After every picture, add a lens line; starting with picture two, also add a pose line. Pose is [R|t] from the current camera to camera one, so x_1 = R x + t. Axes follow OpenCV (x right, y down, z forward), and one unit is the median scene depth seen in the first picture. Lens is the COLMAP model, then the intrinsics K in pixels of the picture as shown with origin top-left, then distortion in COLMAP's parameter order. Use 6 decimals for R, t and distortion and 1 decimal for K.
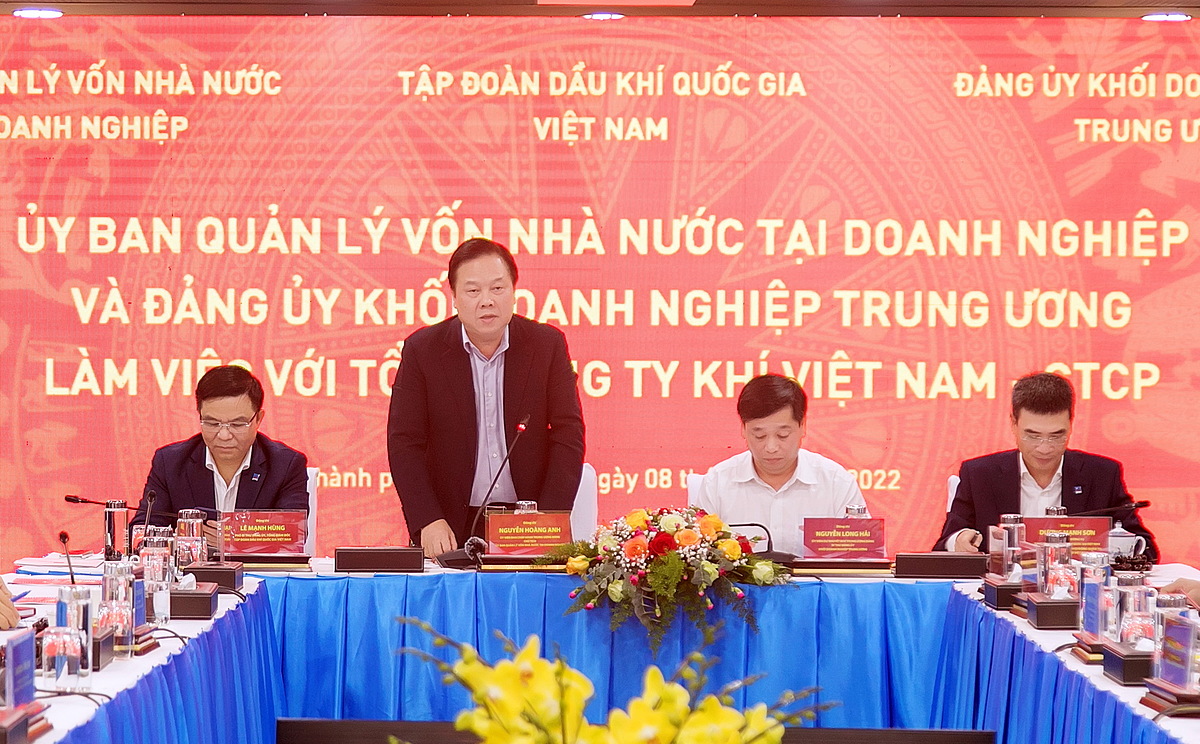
lens RADIAL K [[4042.5, 0, 600.0], [0, 4042.5, 372.0], [0, 0, 1]] dist [0.004216, 1.282595]
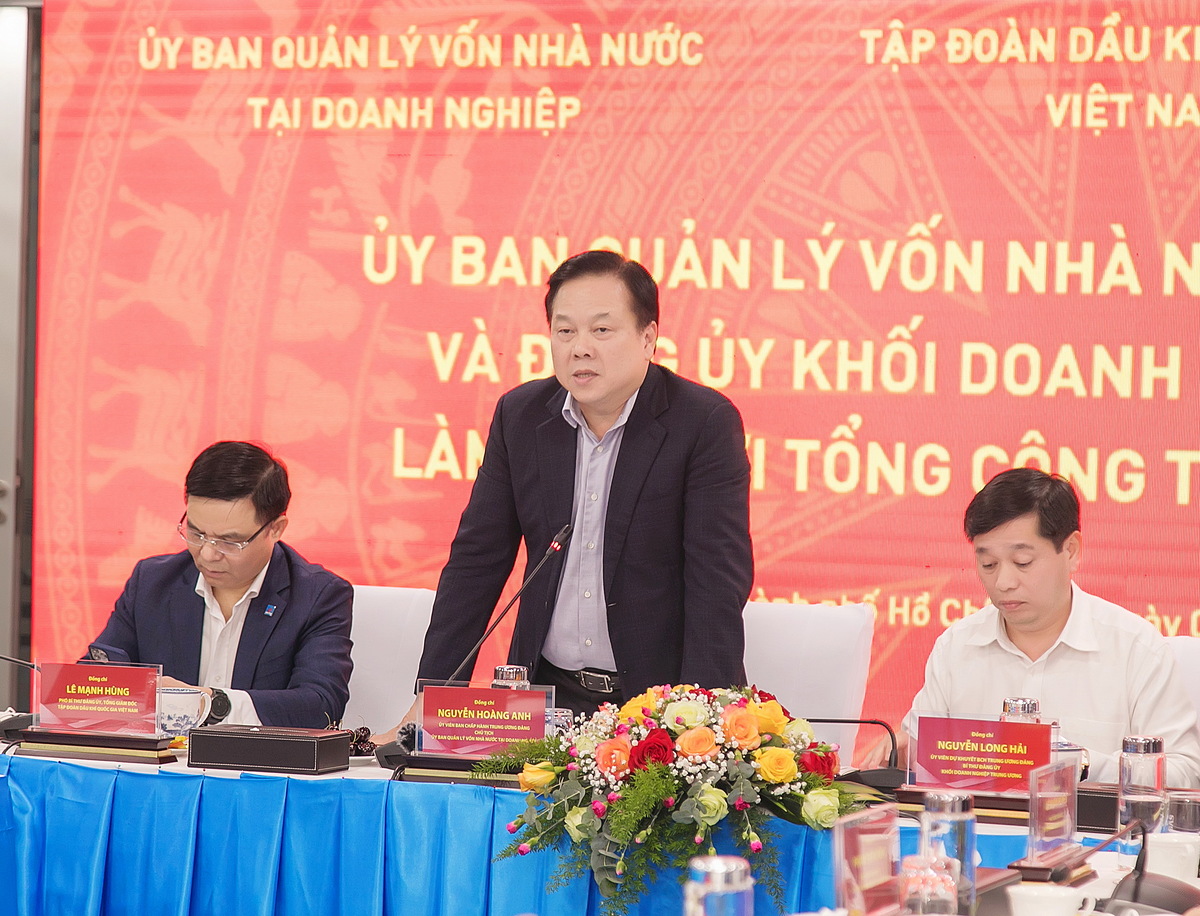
lens RADIAL K [[4074.5, 0, 600.0], [0, 4074.5, 458.0], [0, 0, 1]] dist [0.120342, -1.014634]
pose [[0.932344, 0.026015, -0.360636, 0.165509], [-0.026197, 0.999647, 0.004384, -0.002097], [0.360623, 0.005360, 0.932696, 0.324618]]
